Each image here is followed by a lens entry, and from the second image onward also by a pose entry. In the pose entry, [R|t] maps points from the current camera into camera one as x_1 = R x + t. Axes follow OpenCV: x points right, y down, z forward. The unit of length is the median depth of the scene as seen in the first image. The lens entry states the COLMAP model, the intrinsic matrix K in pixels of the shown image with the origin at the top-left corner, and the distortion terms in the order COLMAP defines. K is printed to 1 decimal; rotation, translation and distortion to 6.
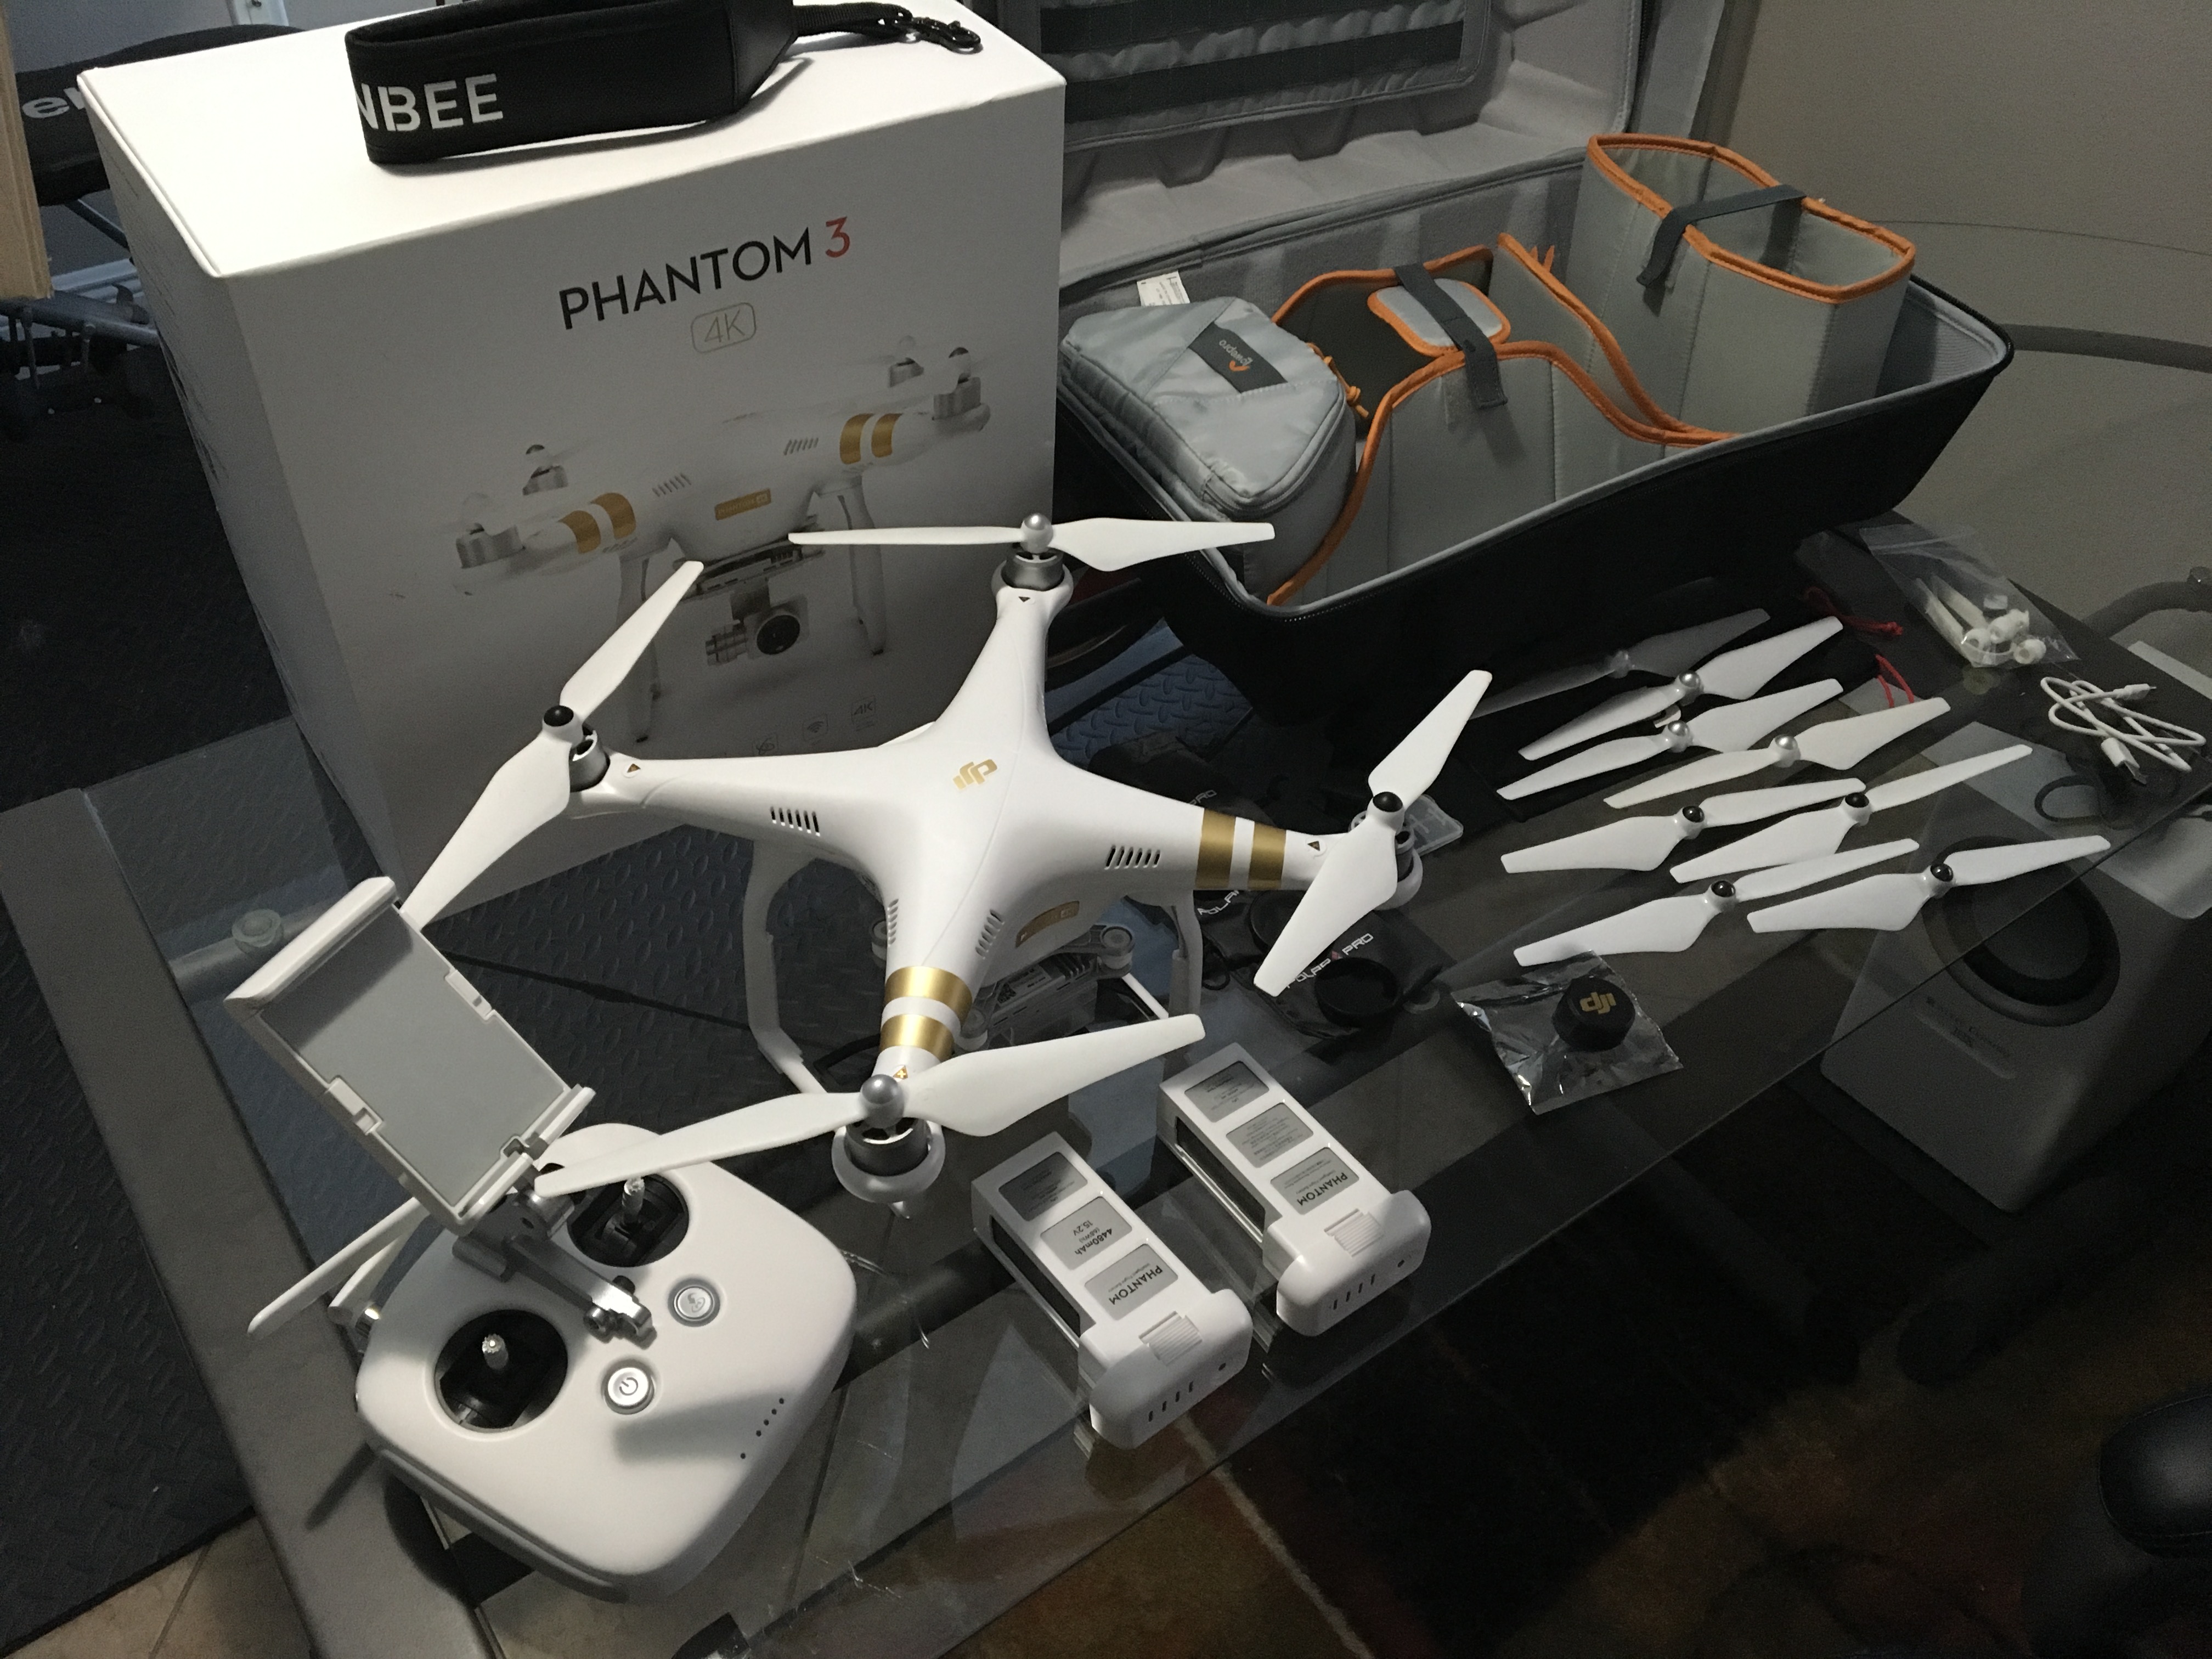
lens RADIAL K [[1834.6, 0, 1106.0], [0, 1834.6, 829.5], [0, 0, 1]] dist [0.094704, -0.153222]
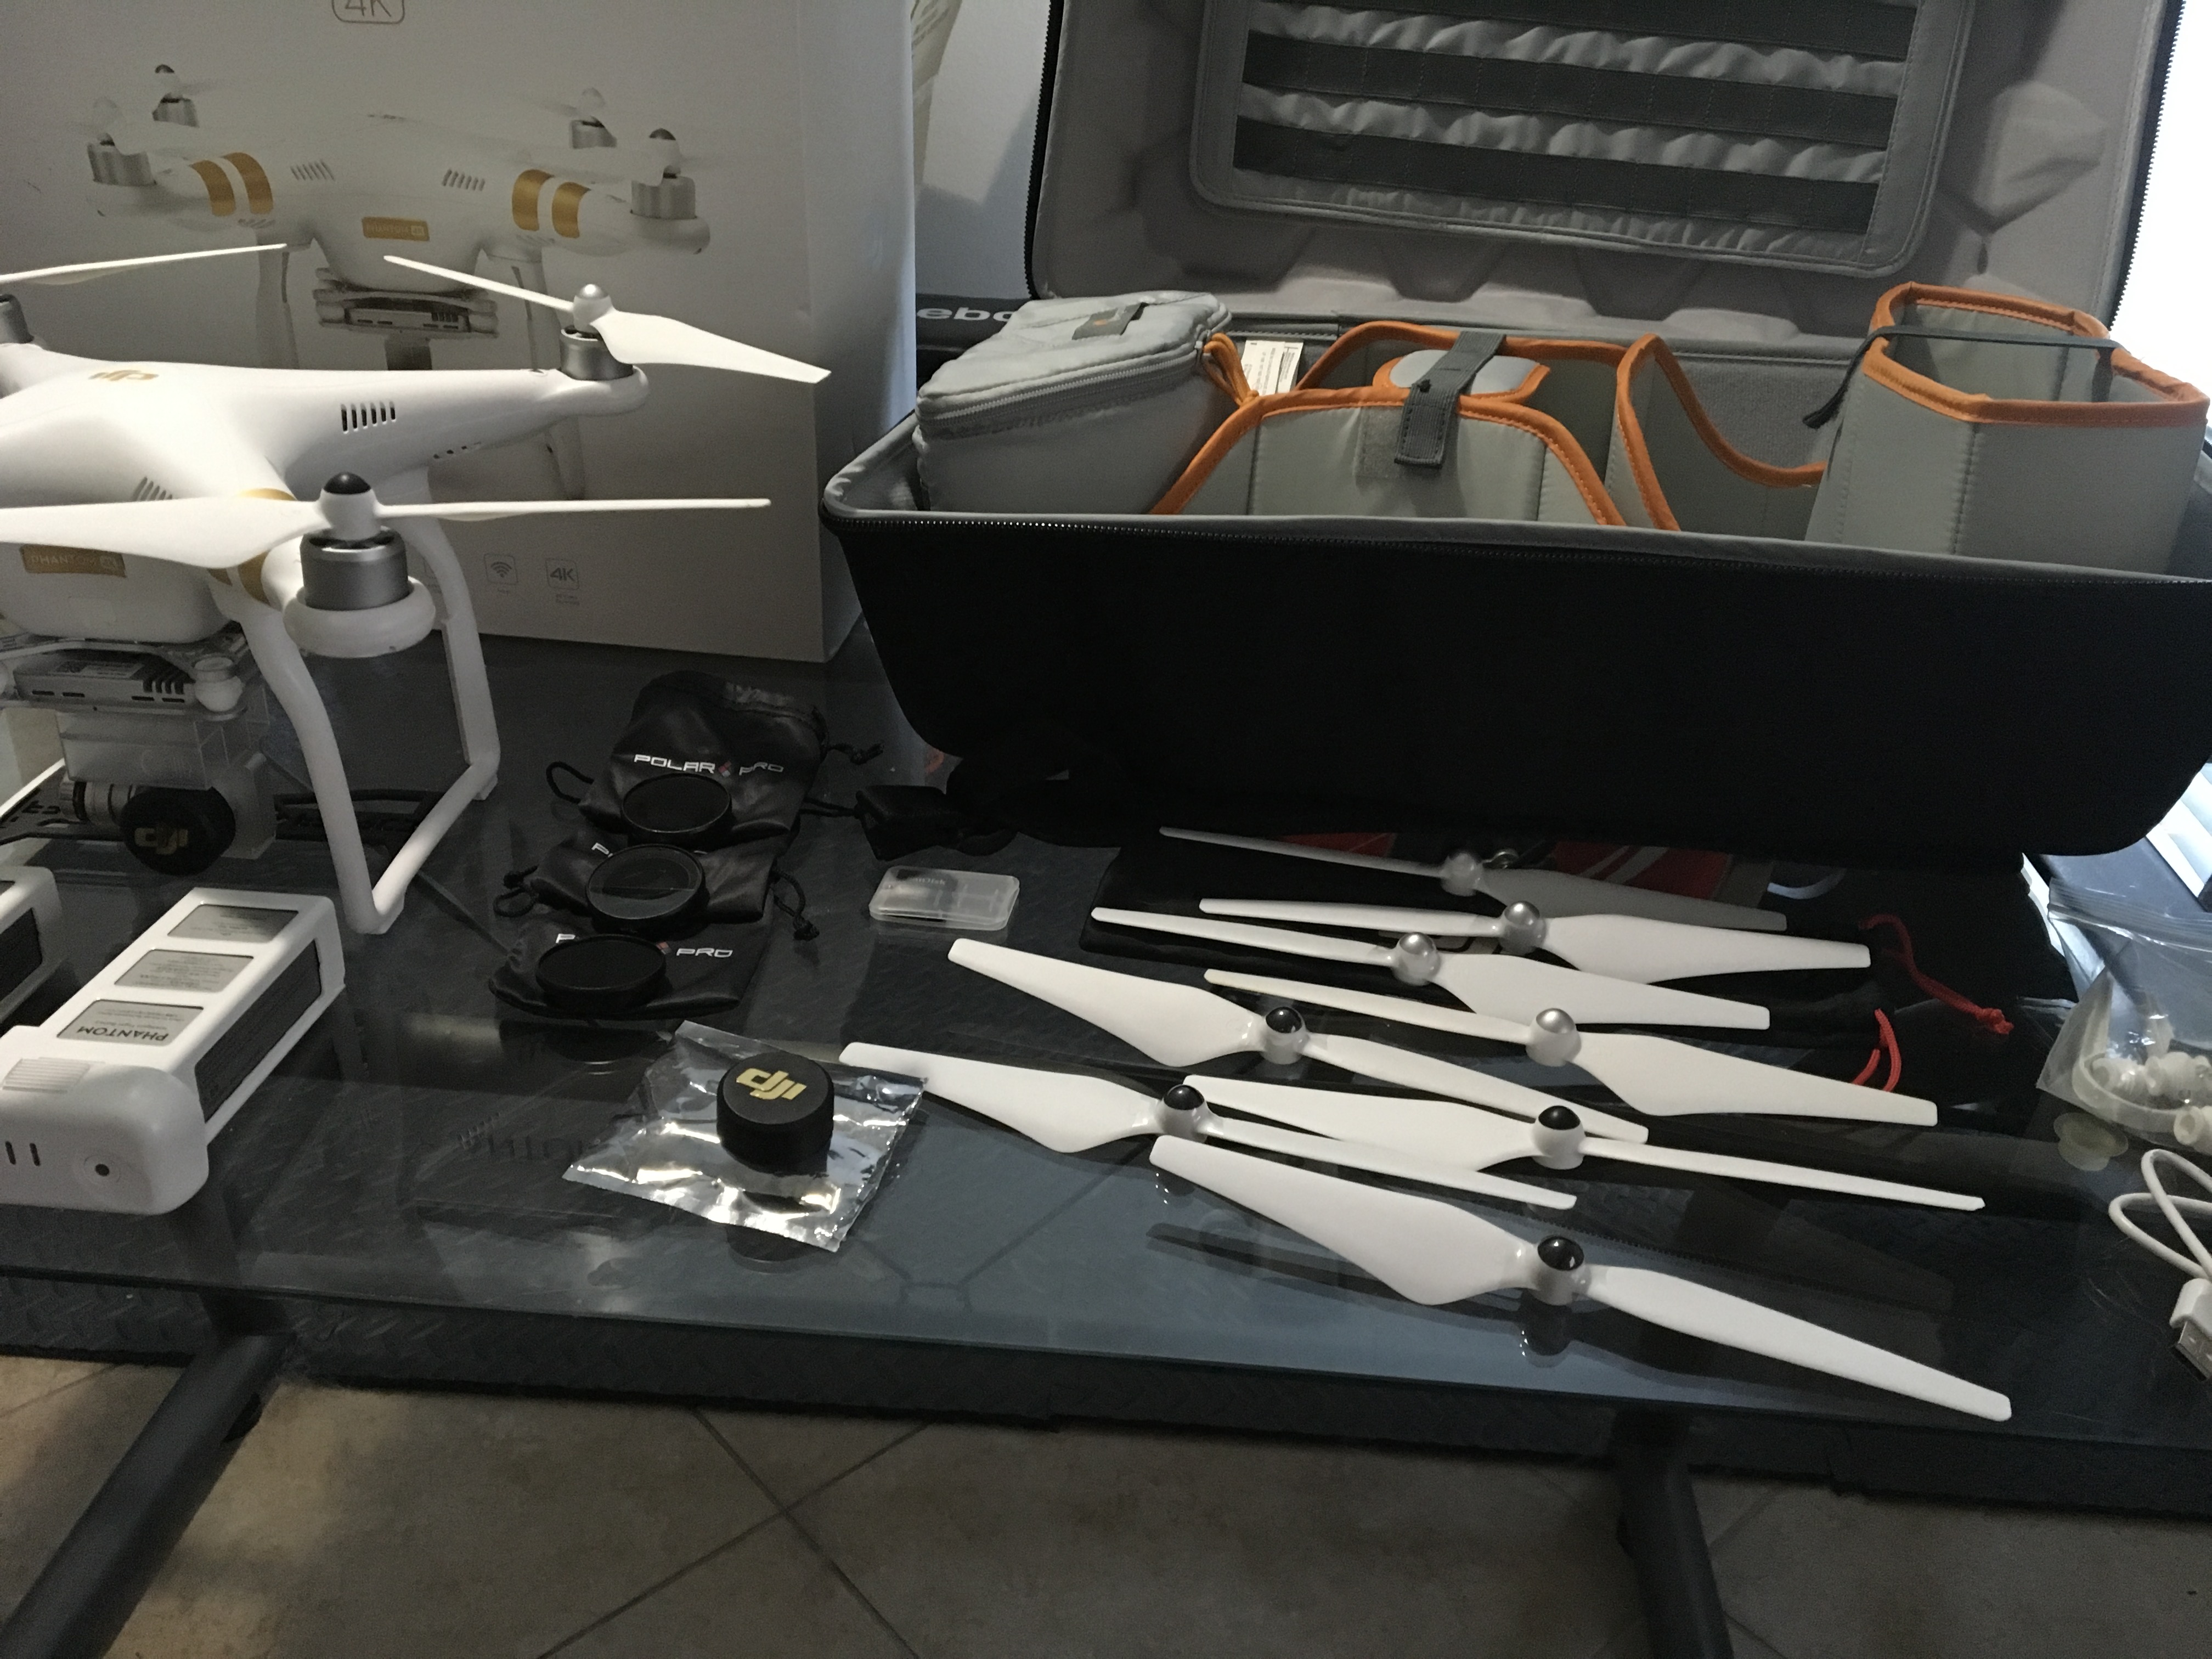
lens RADIAL K [[1852.6, 0, 1106.0], [0, 1852.6, 829.5], [0, 0, 1]] dist [0.084813, -0.130393]
pose [[0.763305, 0.296804, -0.573823, 0.740854], [-0.455125, 0.877433, -0.151569, 0.068783], [0.458505, 0.376854, 0.804831, 0.568647]]
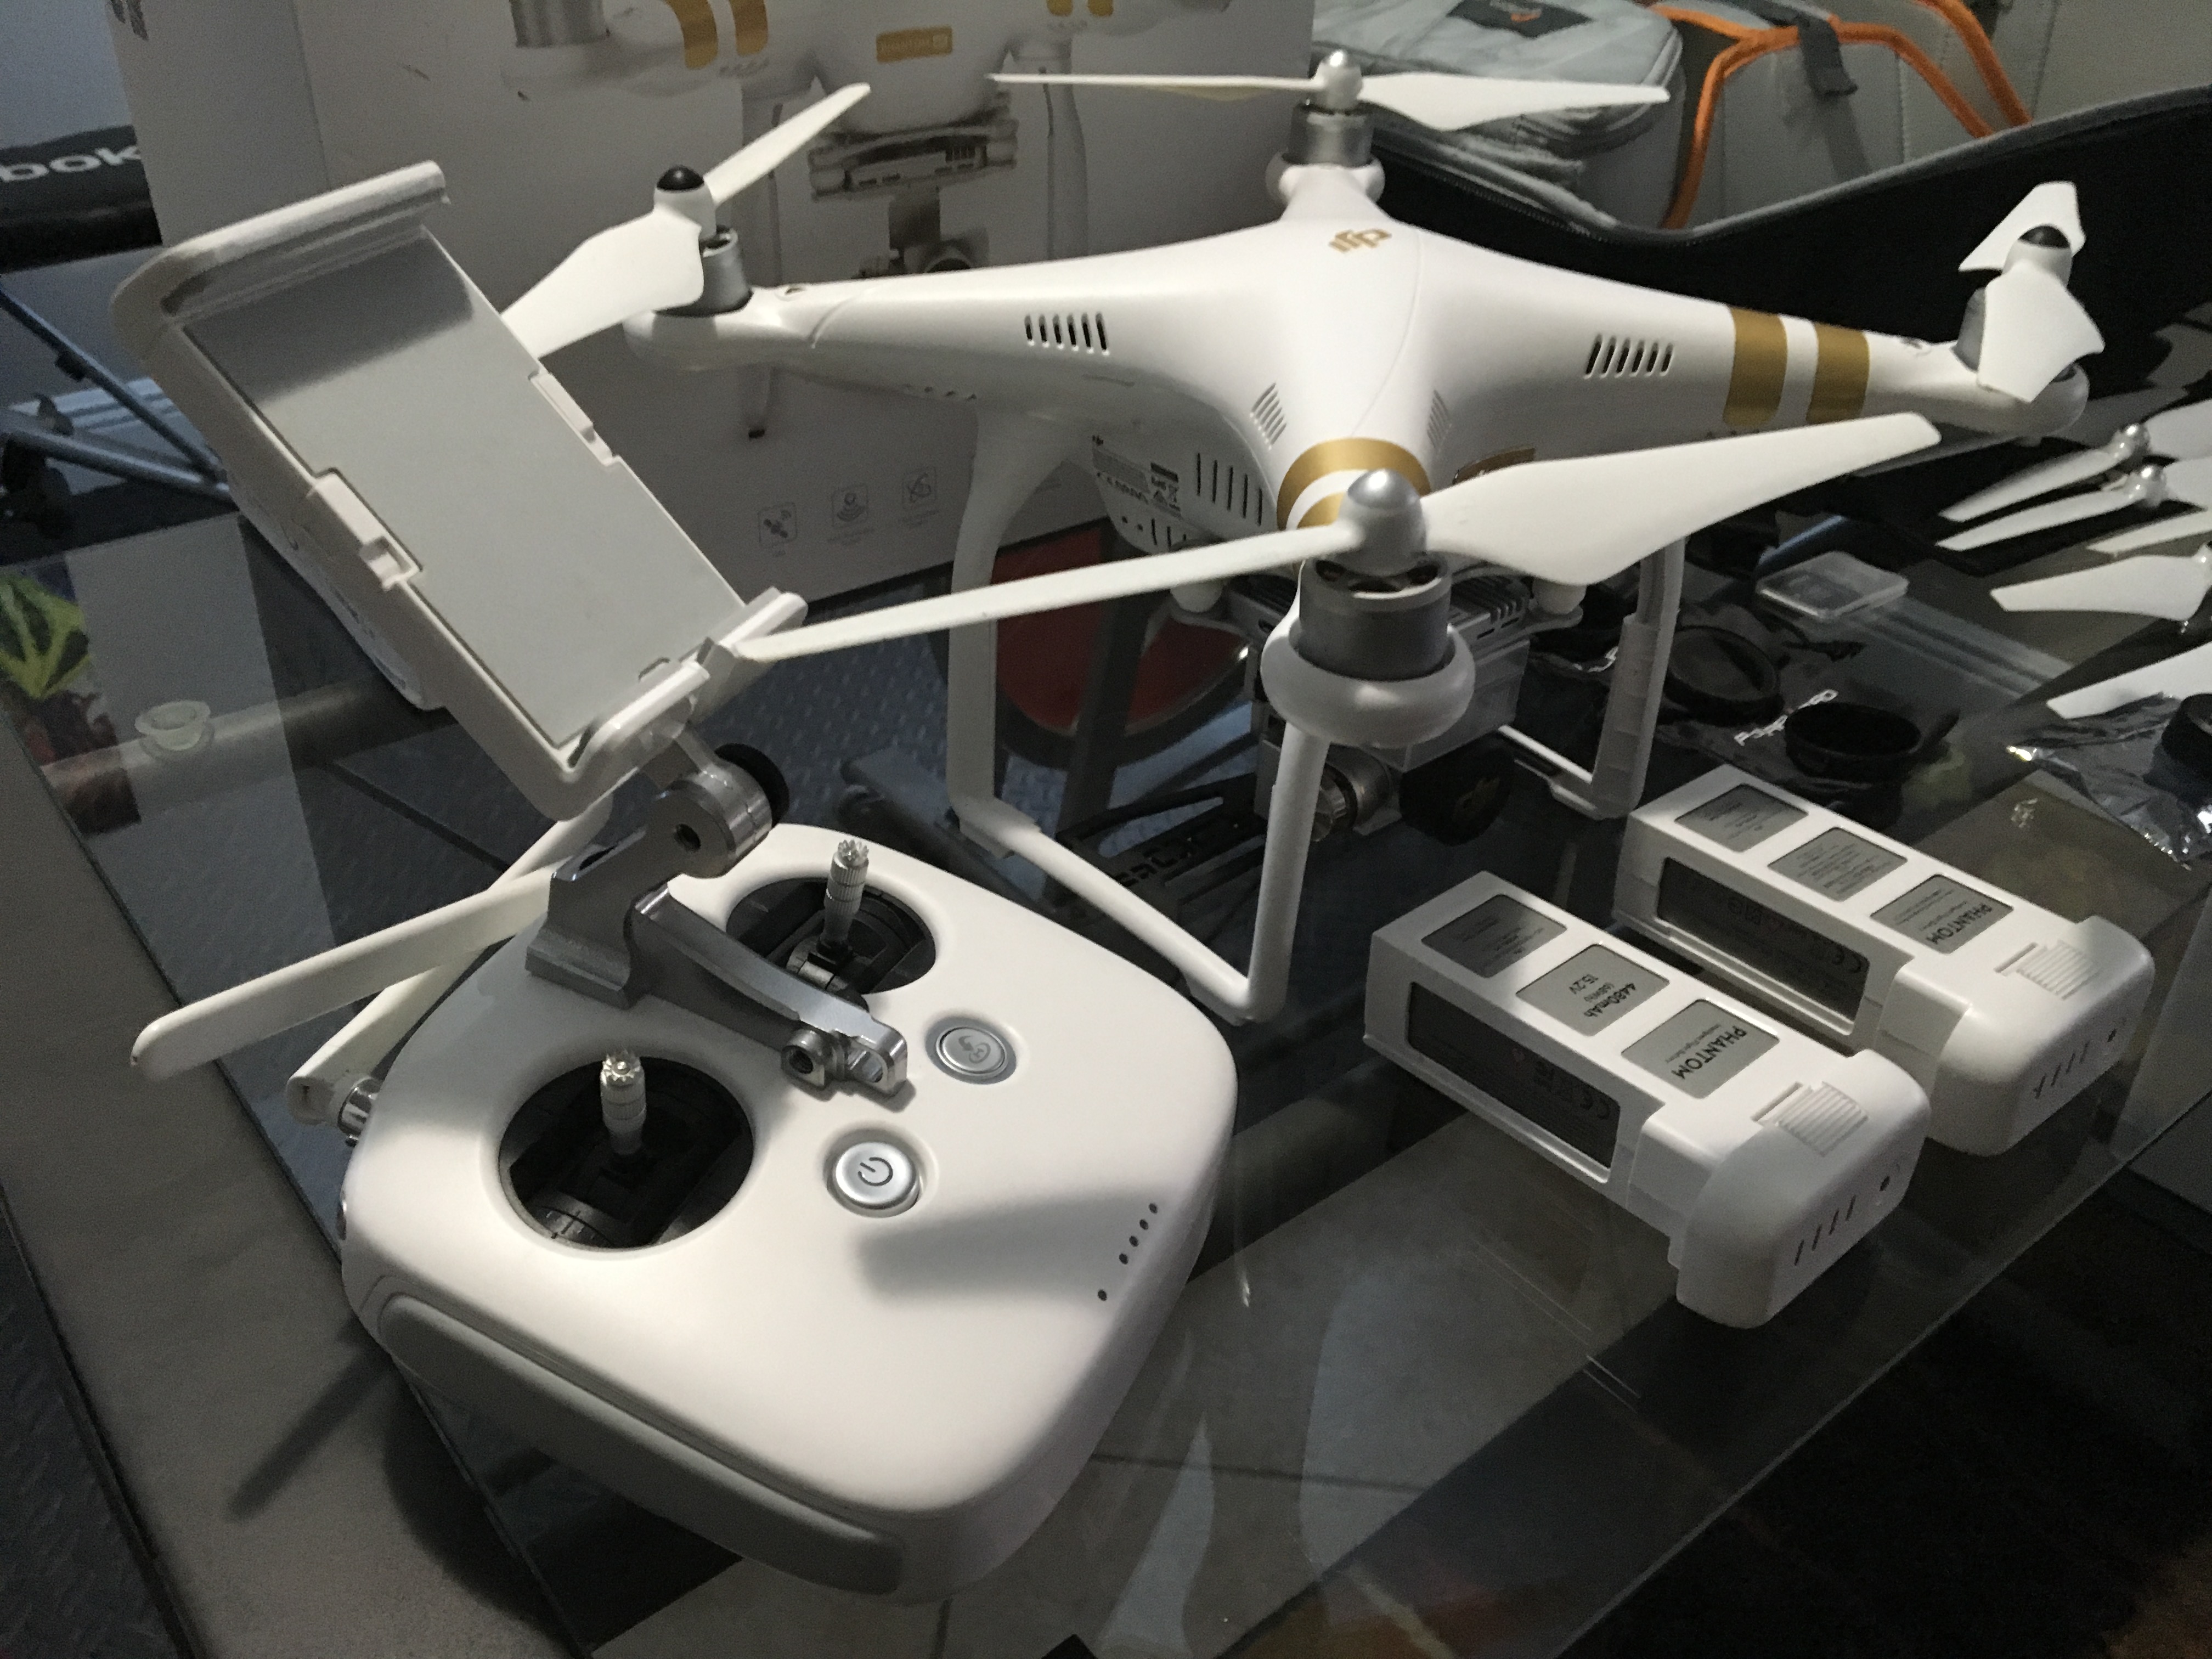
lens RADIAL K [[1852.6, 0, 1106.0], [0, 1852.6, 829.5], [0, 0, 1]] dist [0.084813, -0.130393]
pose [[0.998627, -0.039398, 0.034517, -0.173783], [0.044805, 0.983852, -0.173283, 0.251110], [-0.027133, 0.174591, 0.984267, 0.393884]]
